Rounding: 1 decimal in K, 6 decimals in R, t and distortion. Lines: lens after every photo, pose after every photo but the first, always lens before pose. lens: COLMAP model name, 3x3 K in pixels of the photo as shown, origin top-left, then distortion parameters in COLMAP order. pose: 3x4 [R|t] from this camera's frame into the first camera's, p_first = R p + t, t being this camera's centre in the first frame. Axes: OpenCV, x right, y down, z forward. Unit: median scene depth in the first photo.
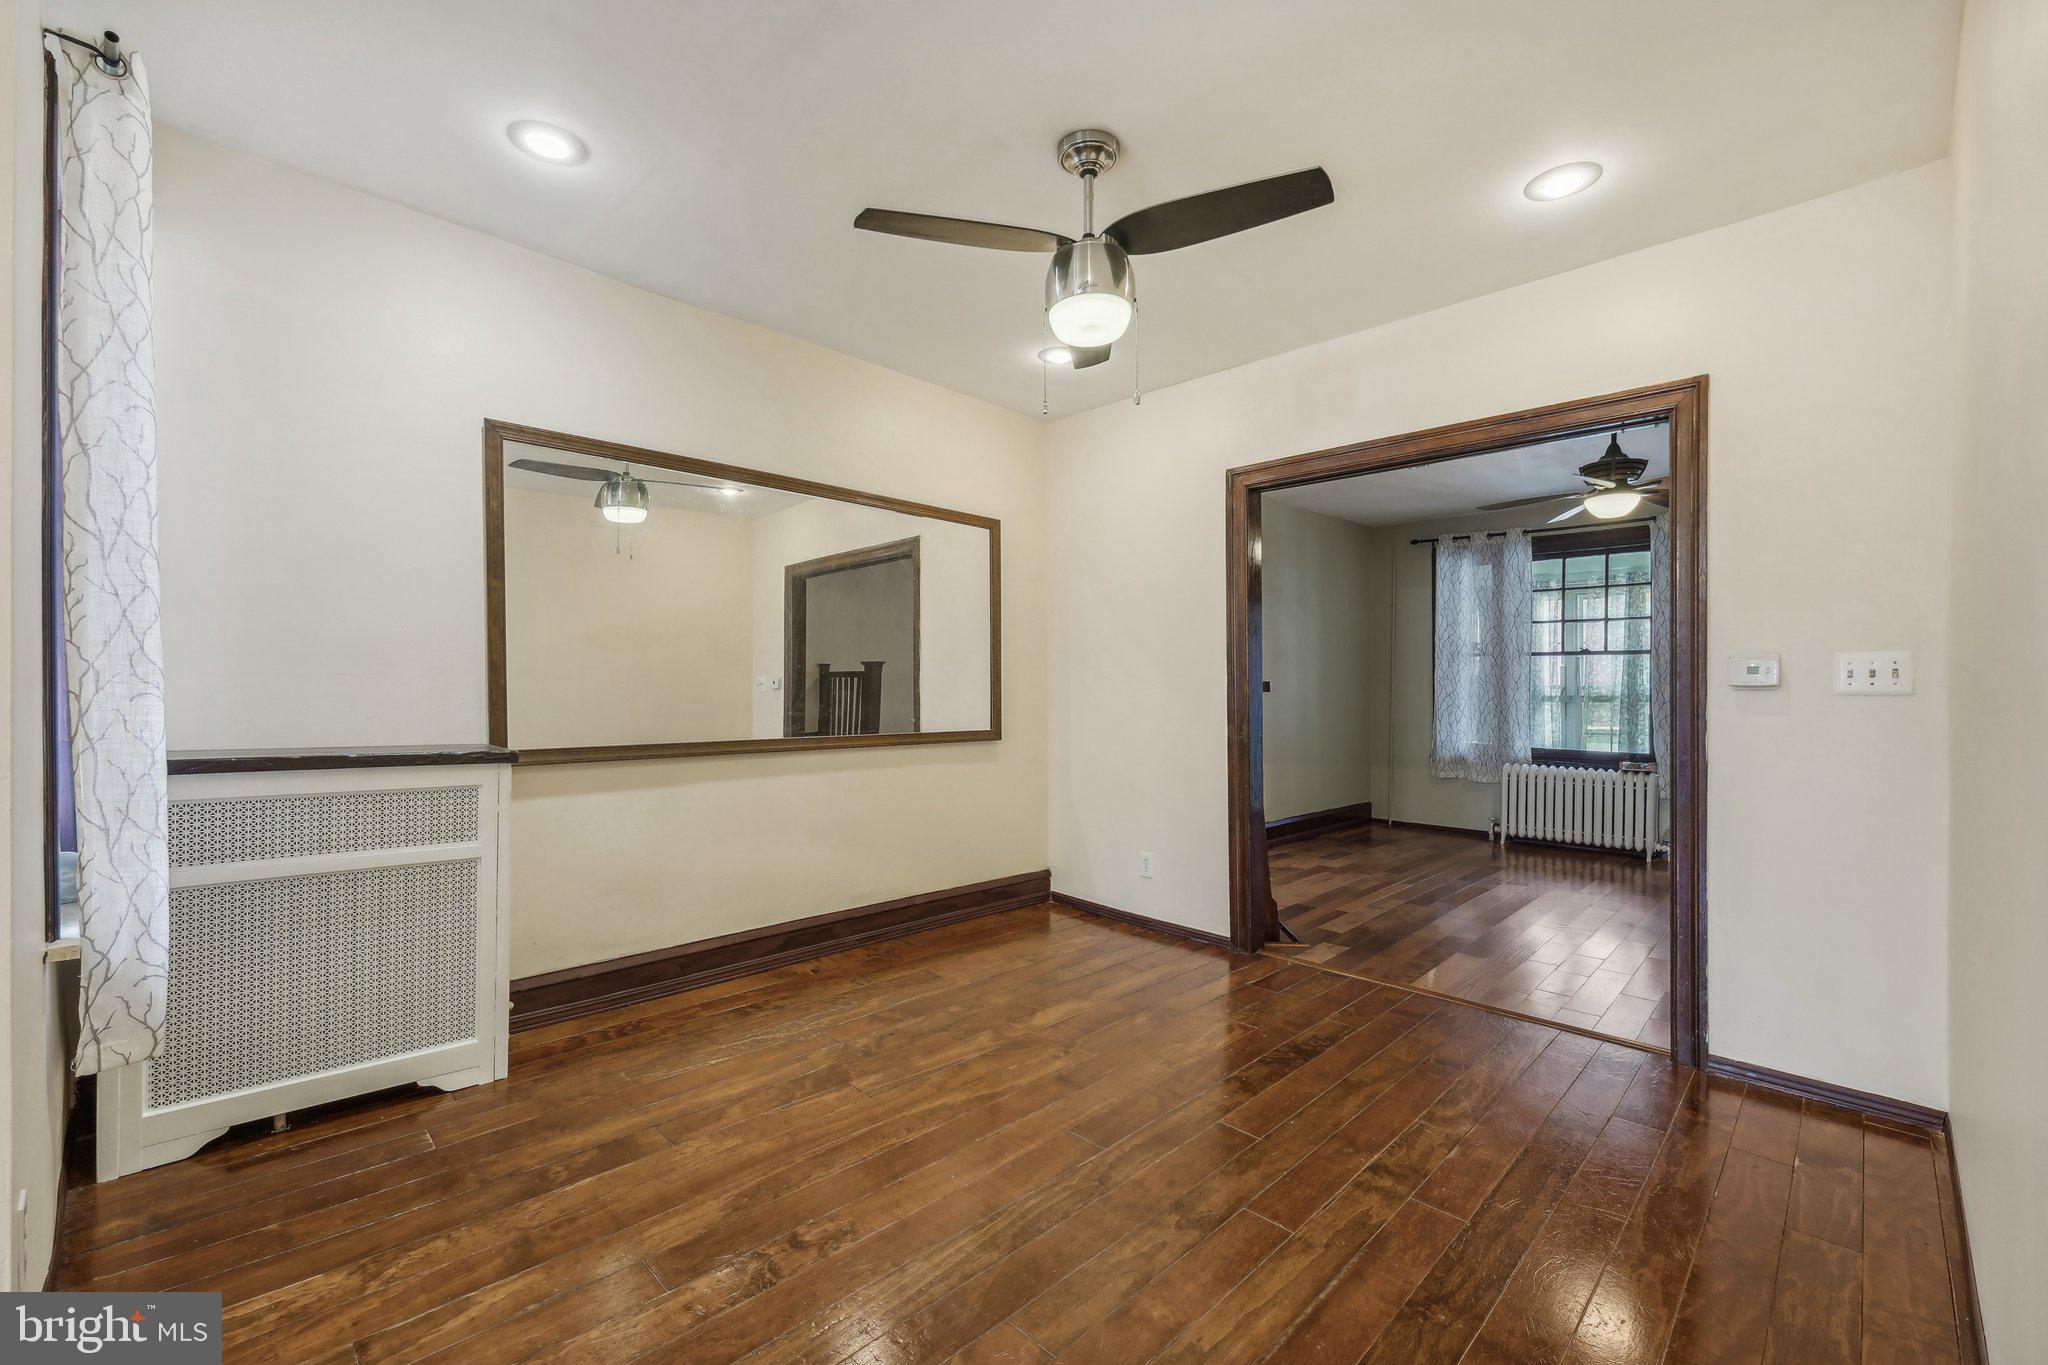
lens RADIAL K [[851.1, 0, 1017.3], [0, 851.1, 699.3], [0, 0, 1]] dist [0.000363, -0.000690]
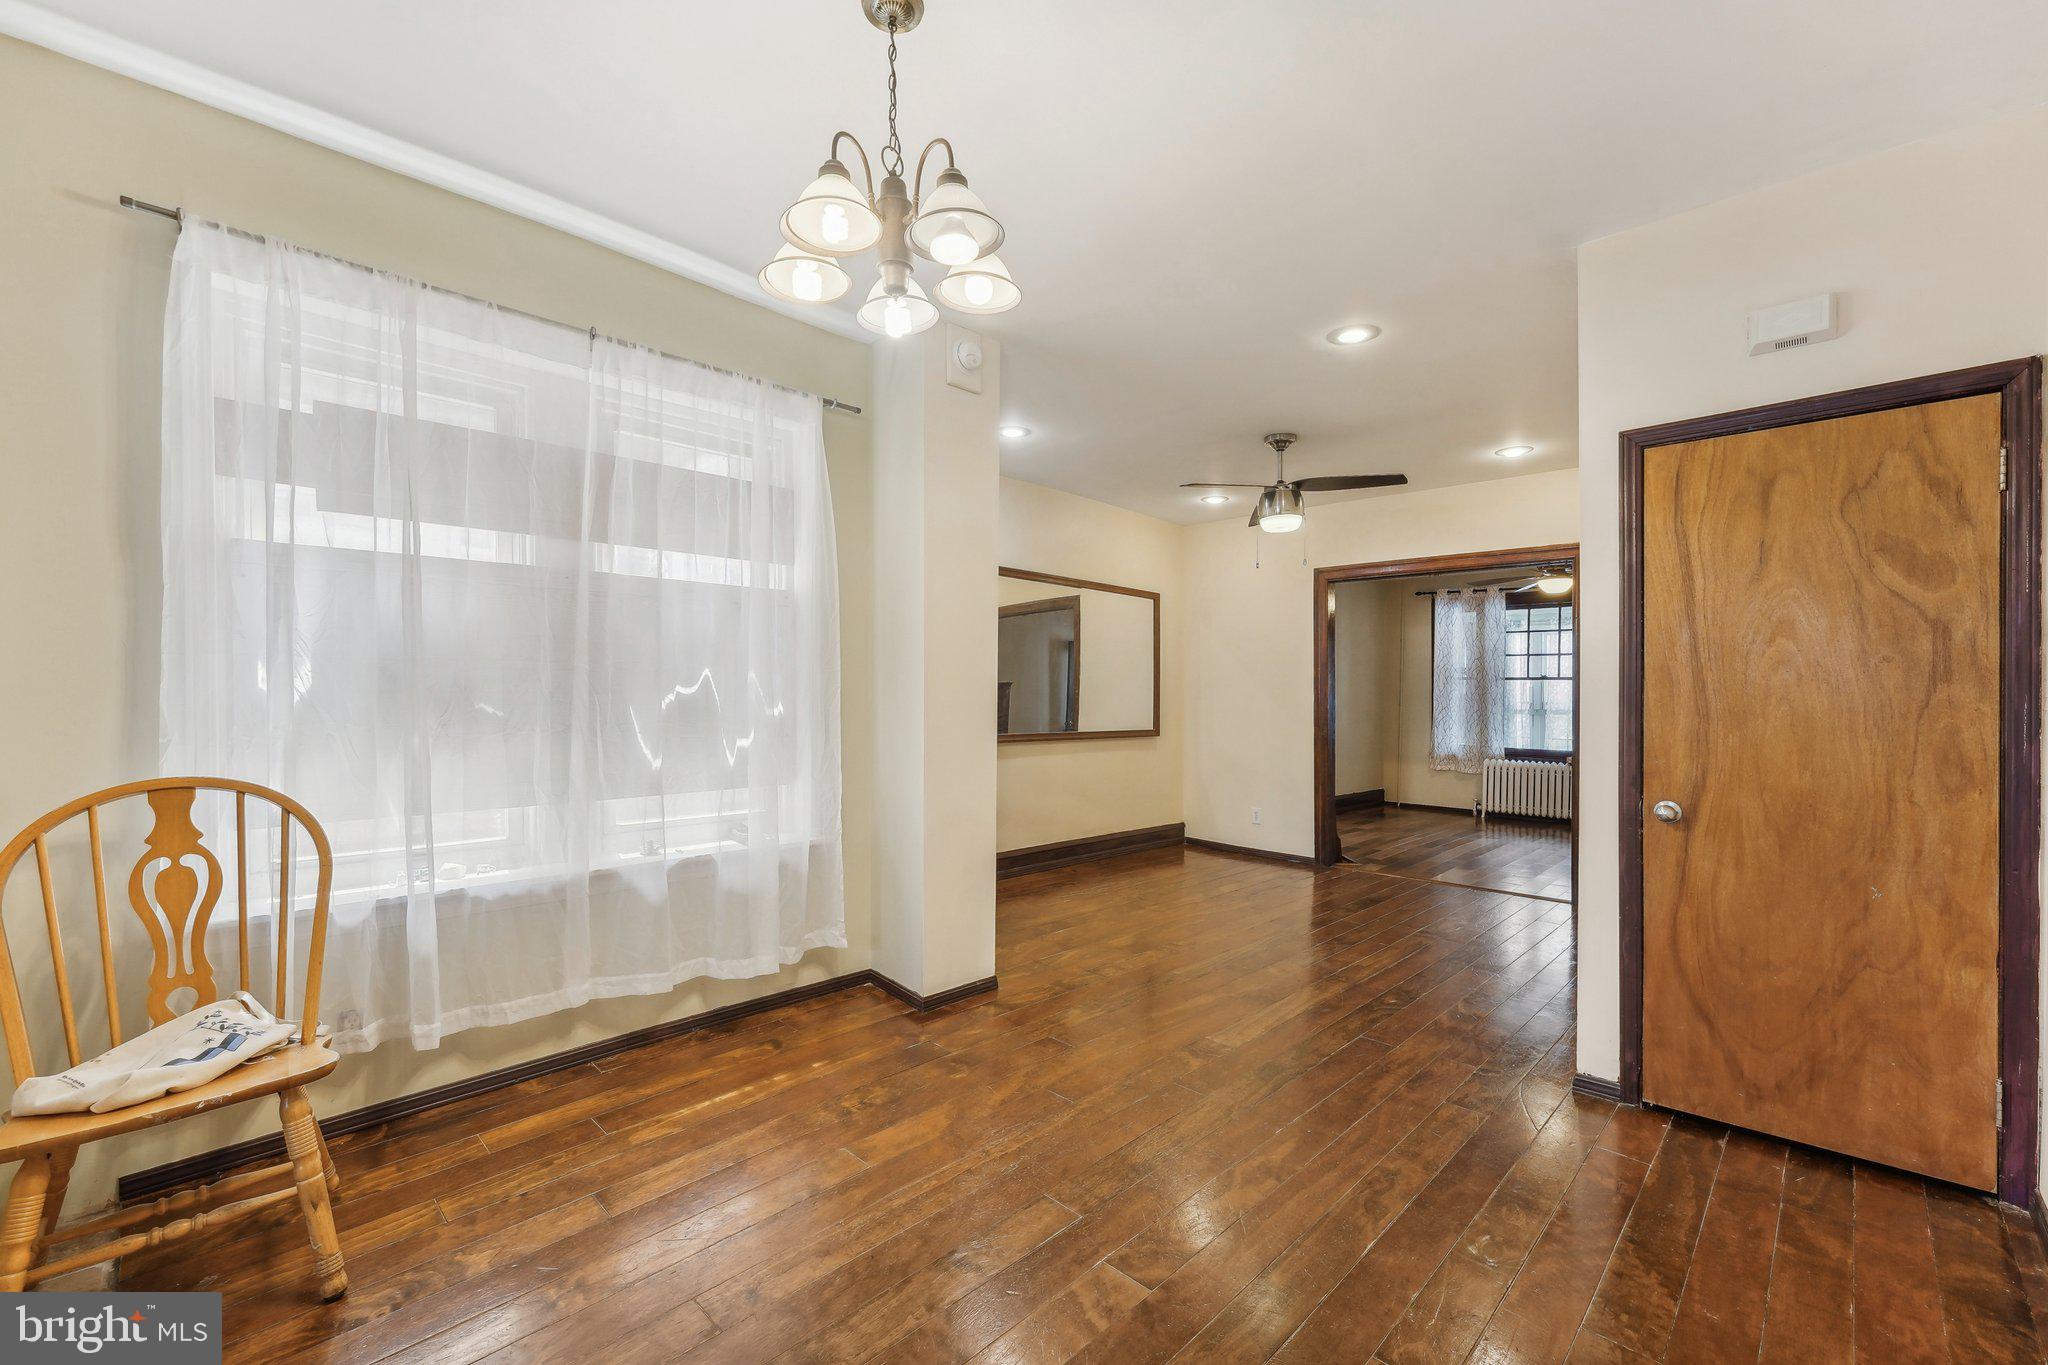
lens RADIAL K [[851.1, 0, 1015.4], [0, 851.1, 708.4], [0, 0, 1]] dist [0.000363, -0.000690]
pose [[0.999887, 0.006660, 0.013471, -0.315137], [-0.006676, 0.999977, 0.001210, -0.003057], [-0.013462, -0.001299, 0.999909, -0.561519]]
